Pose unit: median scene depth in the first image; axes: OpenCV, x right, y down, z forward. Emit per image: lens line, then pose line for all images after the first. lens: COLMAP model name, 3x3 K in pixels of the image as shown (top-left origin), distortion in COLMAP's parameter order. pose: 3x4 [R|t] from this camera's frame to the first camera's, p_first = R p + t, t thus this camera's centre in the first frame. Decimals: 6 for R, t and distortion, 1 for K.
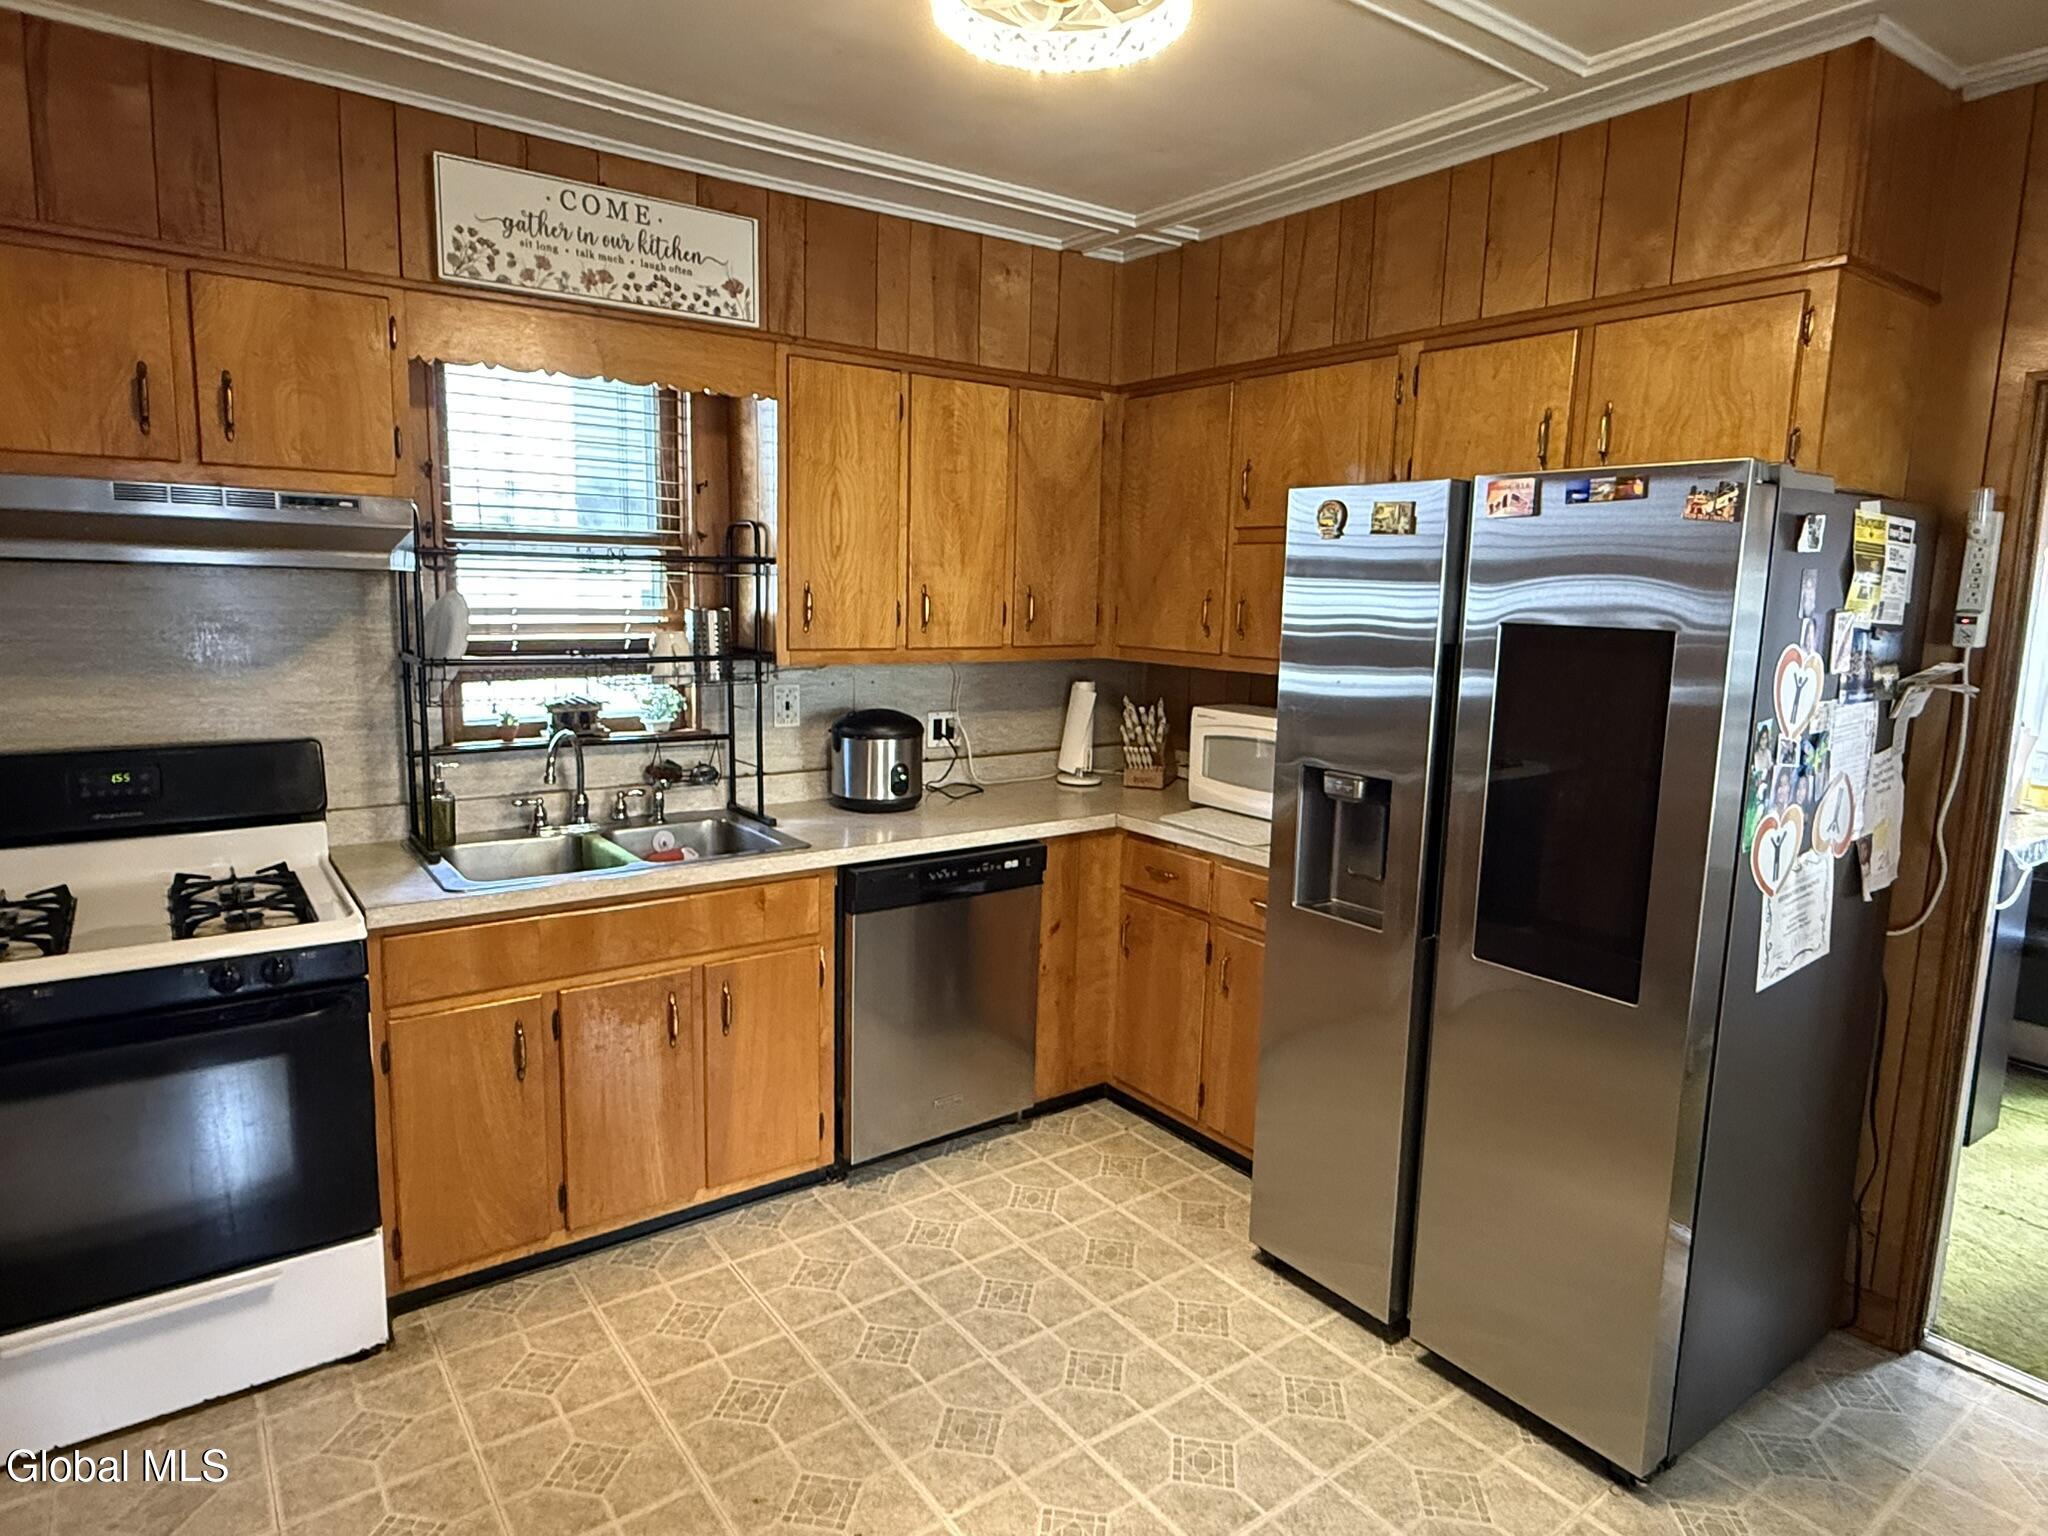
lens RADIAL K [[1176.4, 0, 1024.0], [0, 1176.4, 768.0], [0, 0, 1]] dist [0.000928, 0.000266]
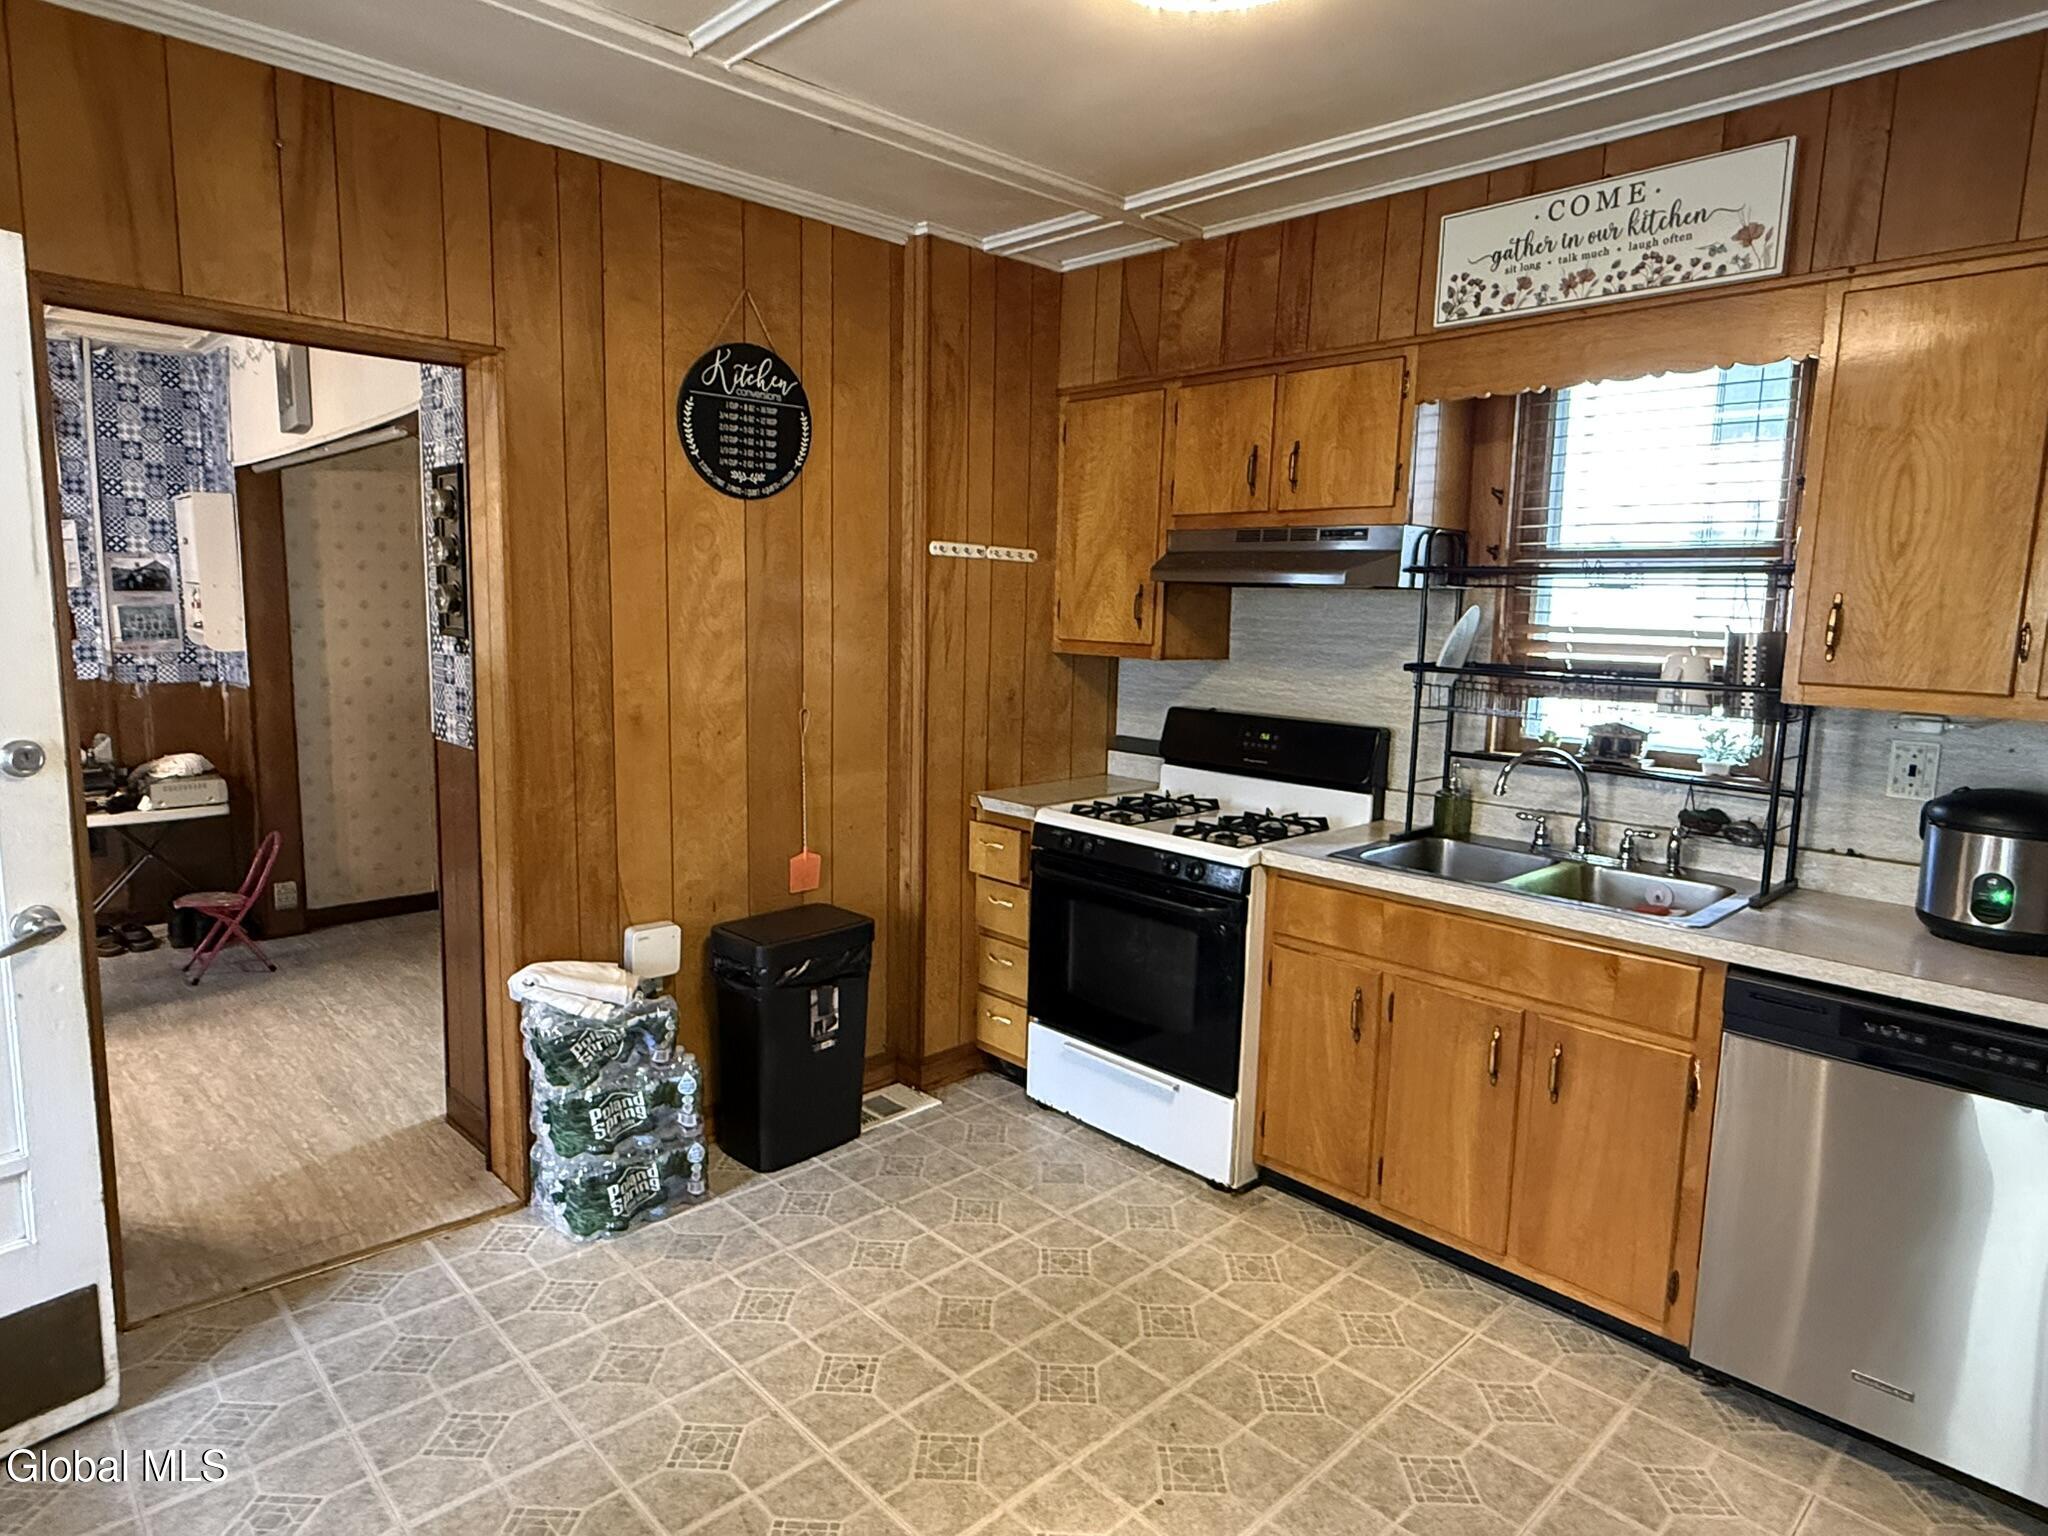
lens RADIAL K [[1202.7, 0, 1019.5], [0, 1202.7, 777.7], [0, 0, 1]] dist [0.001982, 0.000115]
pose [[0.120828, 0.126892, -0.984530, 0.592850], [-0.172880, 0.979330, 0.105004, -0.040743], [0.977504, 0.157518, 0.140268, 0.469932]]
